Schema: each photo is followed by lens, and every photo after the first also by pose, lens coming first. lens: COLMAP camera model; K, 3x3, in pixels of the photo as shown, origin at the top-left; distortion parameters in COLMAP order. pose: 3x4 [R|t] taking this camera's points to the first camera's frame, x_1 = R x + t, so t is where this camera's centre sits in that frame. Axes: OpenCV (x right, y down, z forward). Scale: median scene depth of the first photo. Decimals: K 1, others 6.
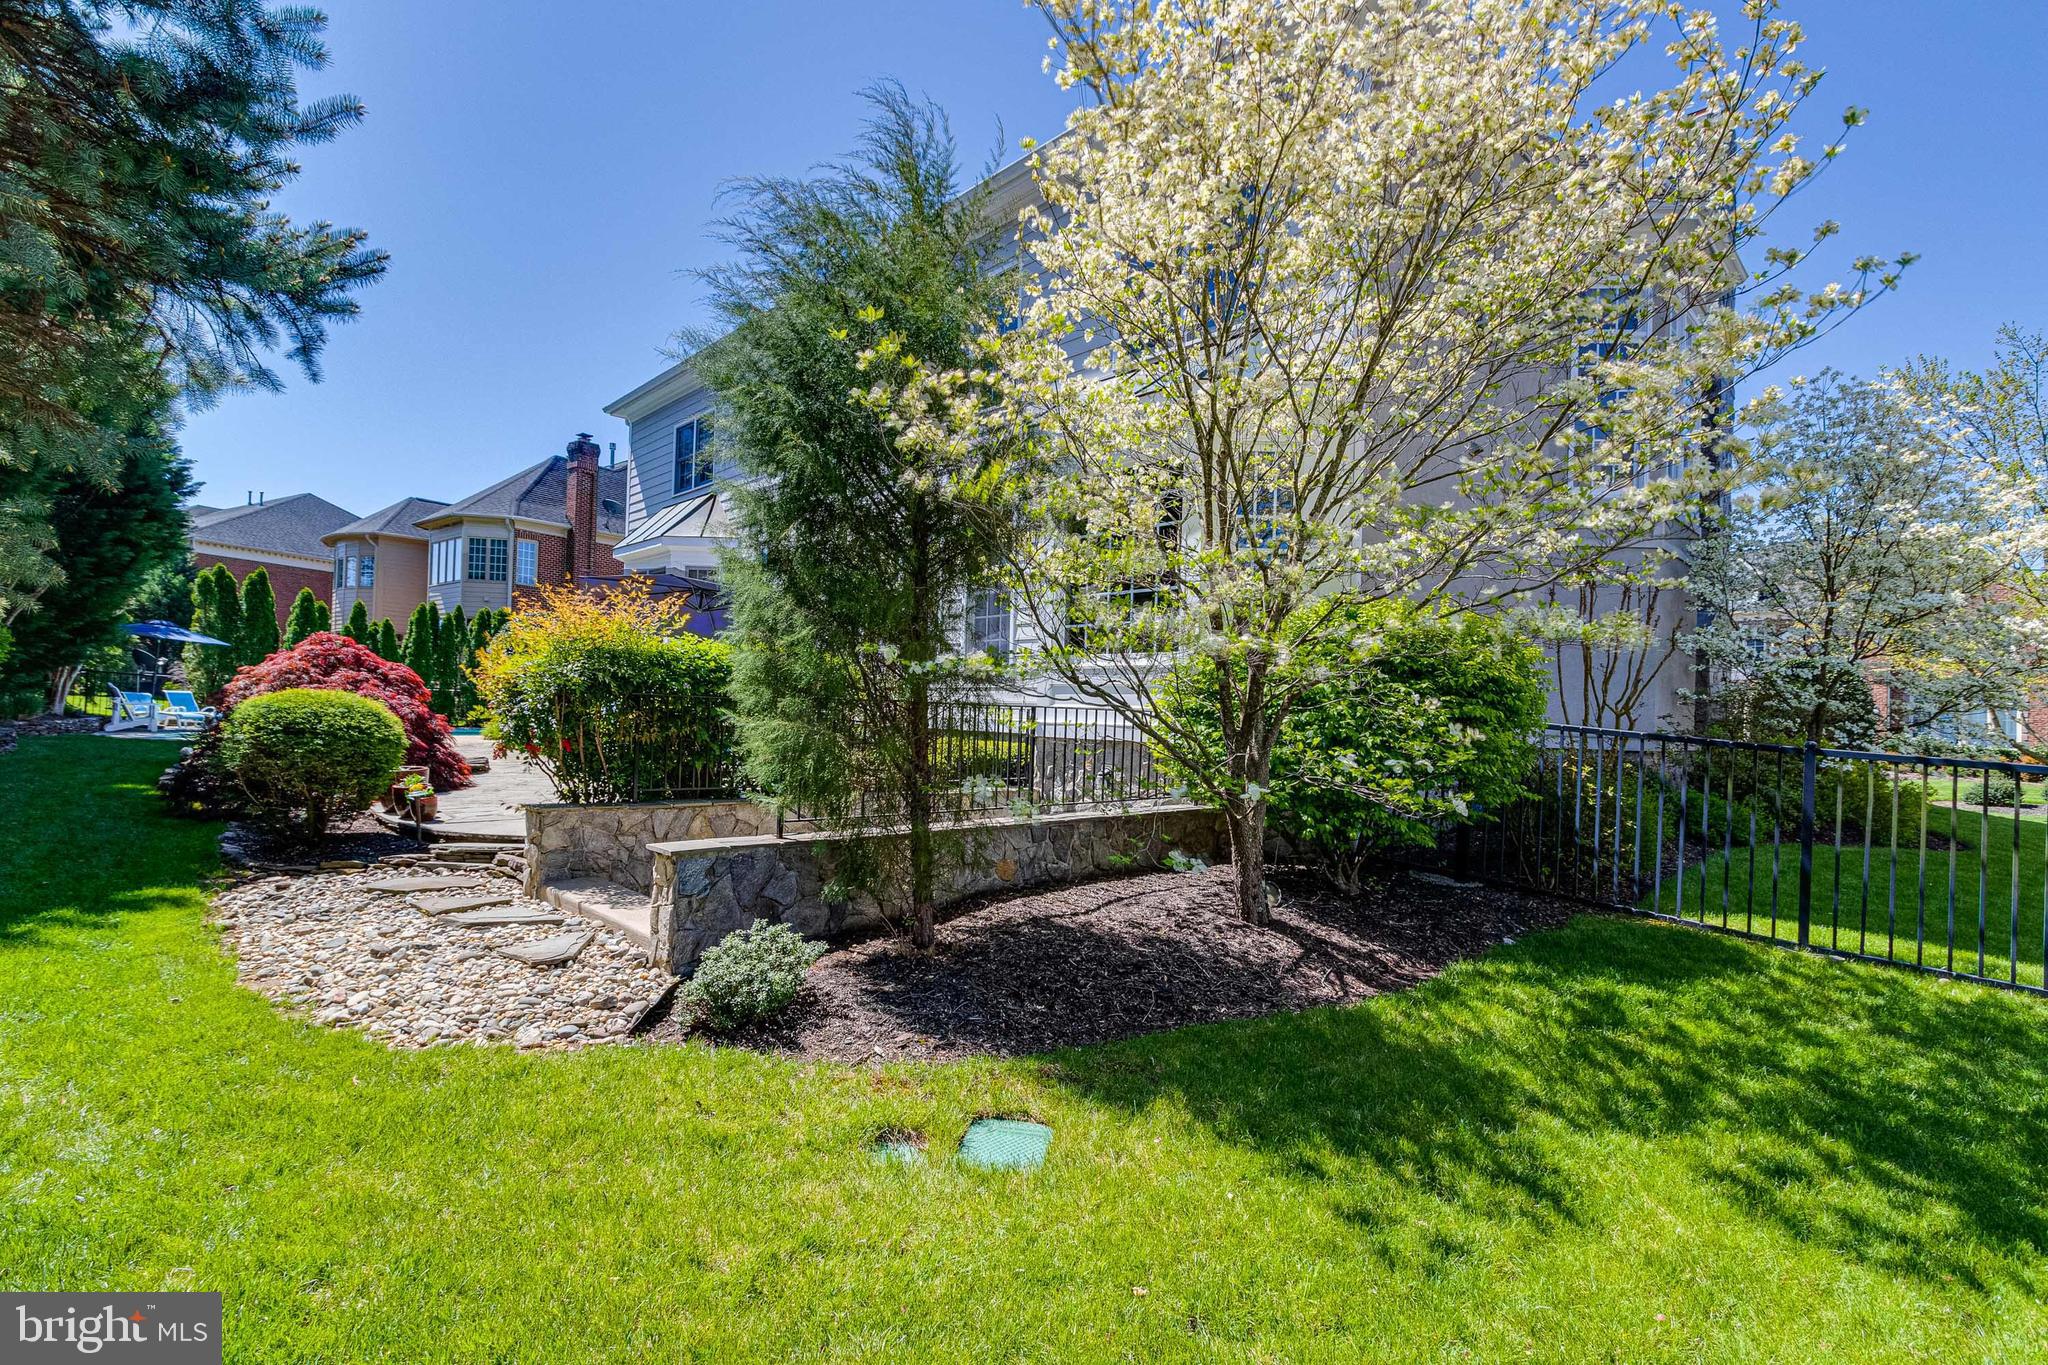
lens RADIAL K [[930.8, 0, 1010.5], [0, 930.8, 697.0], [0, 0, 1]] dist [0.002271, 0.000064]
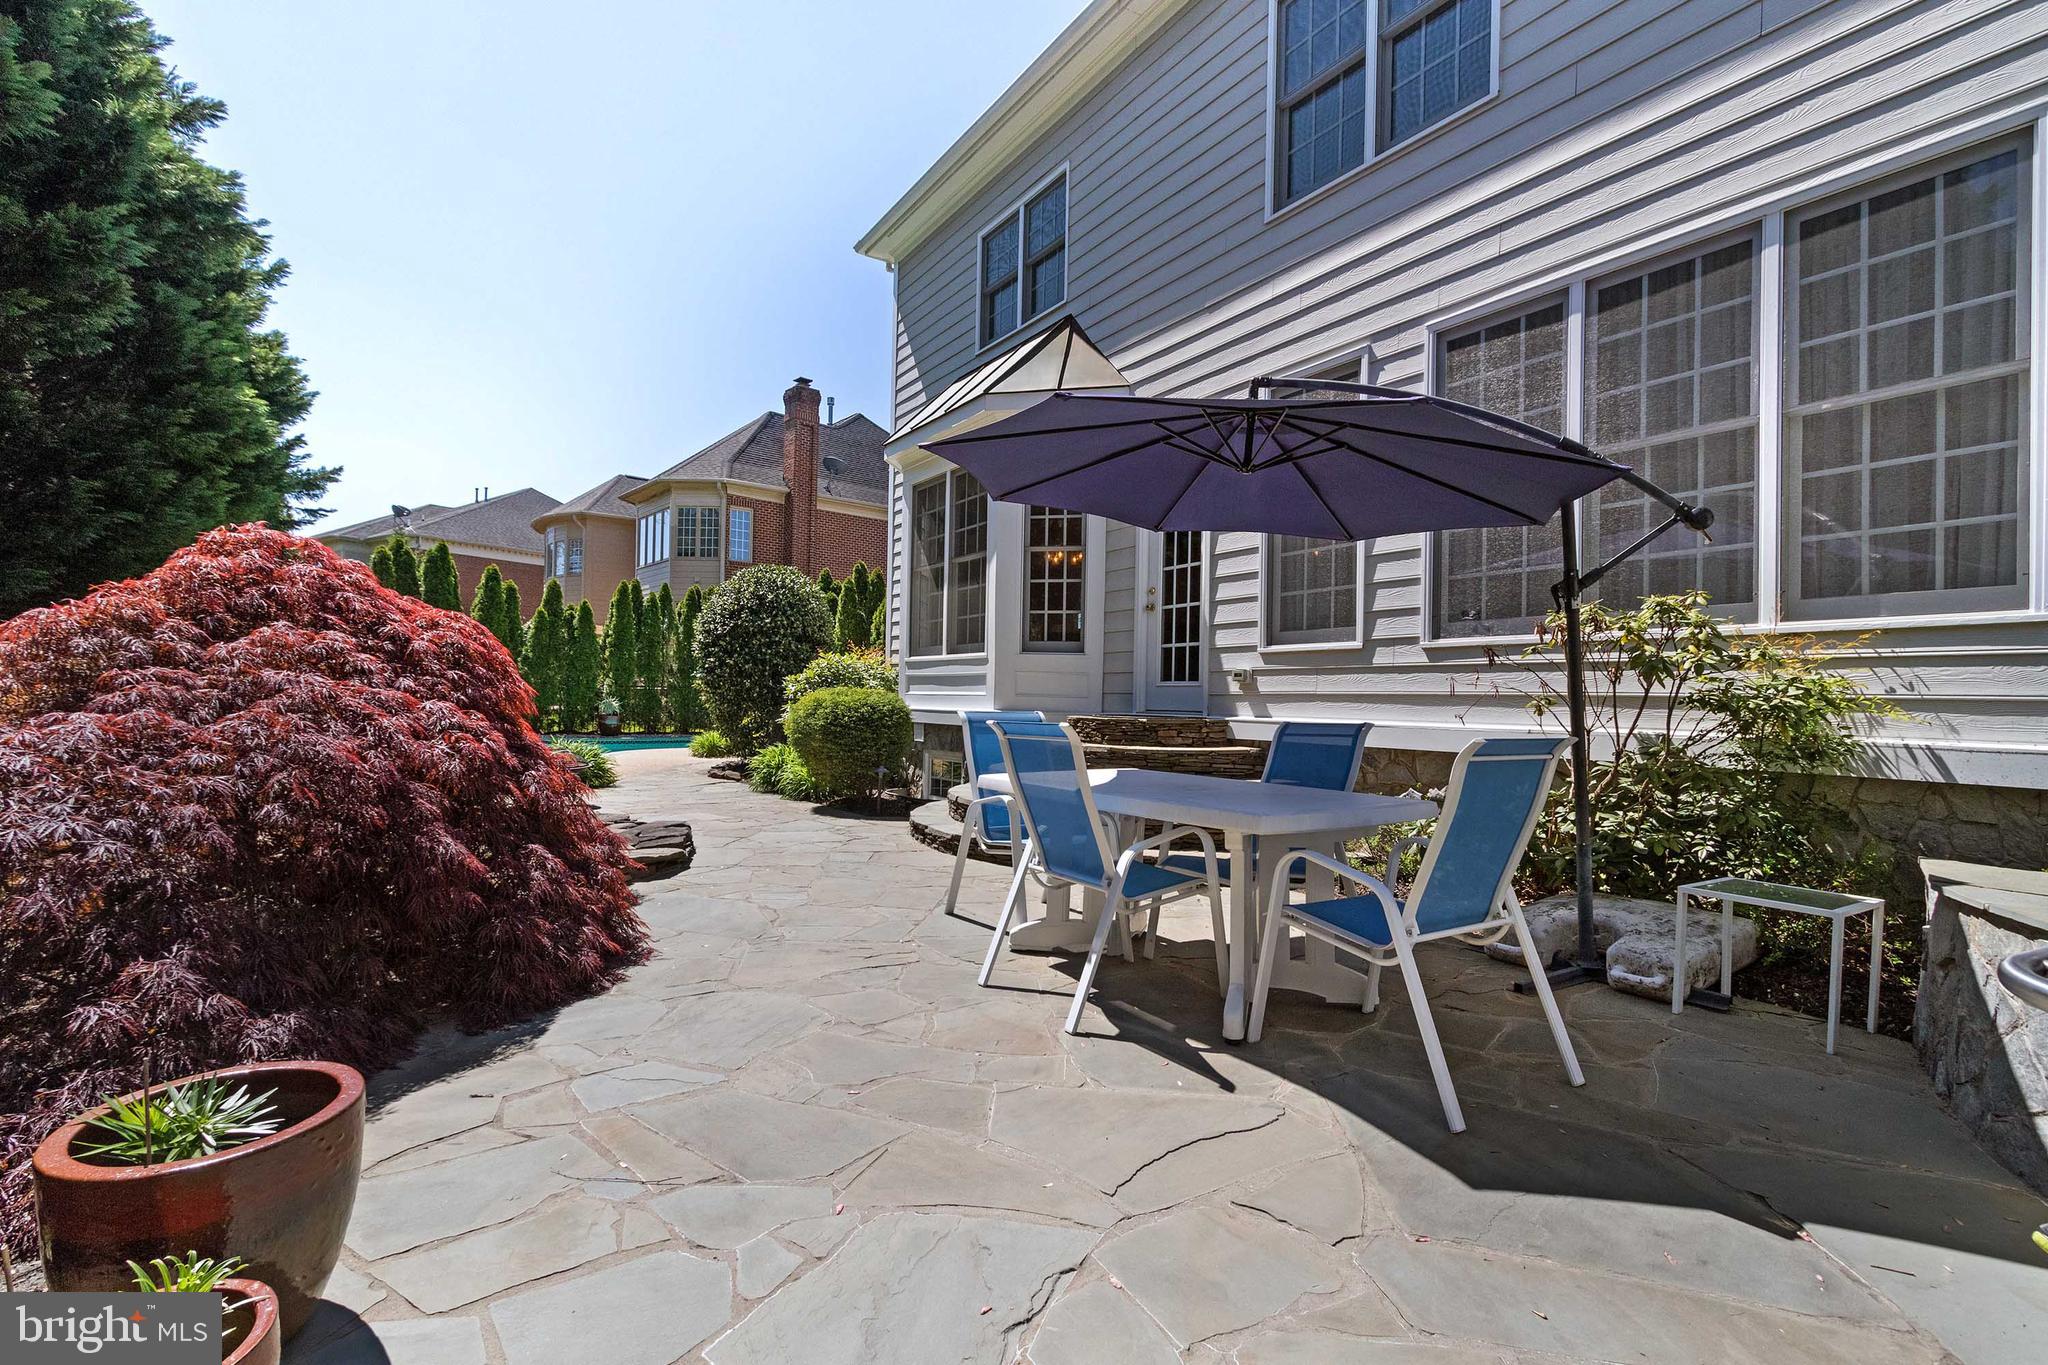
lens RADIAL K [[941.8, 0, 998.8], [0, 941.8, 683.1], [0, 0, 1]] dist [0.001640, -0.000027]
pose [[0.978500, -0.013863, -0.205780, -0.144371], [0.012311, 0.999885, -0.008821, -0.000969], [0.205878, 0.006098, 0.978559, 0.264946]]
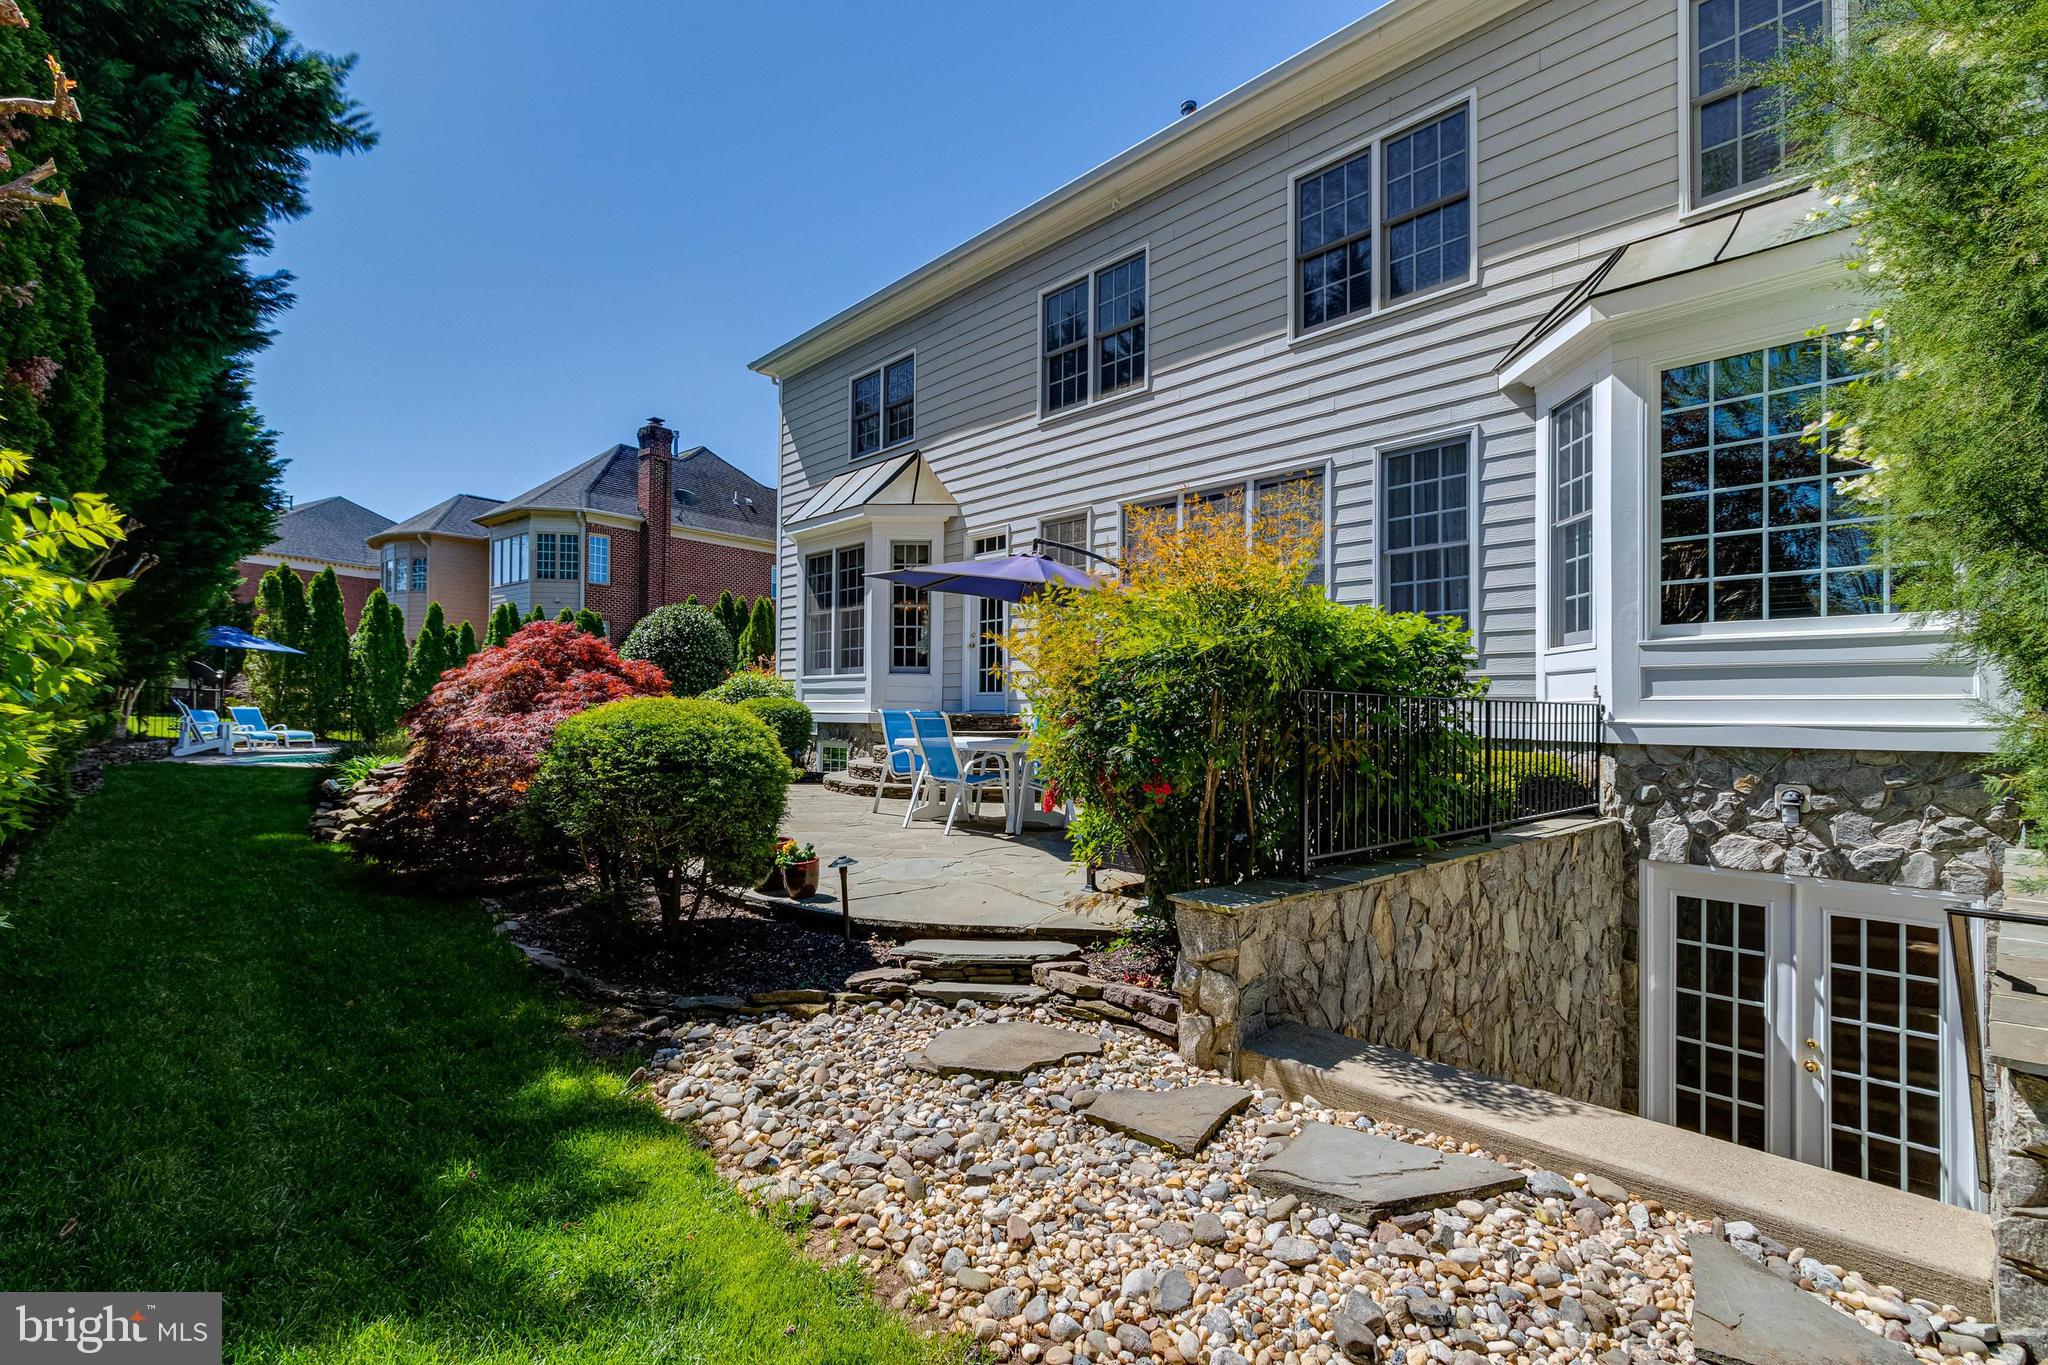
lens RADIAL K [[930.8, 0, 1010.5], [0, 930.8, 697.0], [0, 0, 1]] dist [0.002271, 0.000064]
pose [[0.999756, -0.022015, -0.001952, -0.139083], [0.022017, 0.999757, 0.000668, -0.000794], [0.001937, -0.000711, 0.999998, 0.101988]]
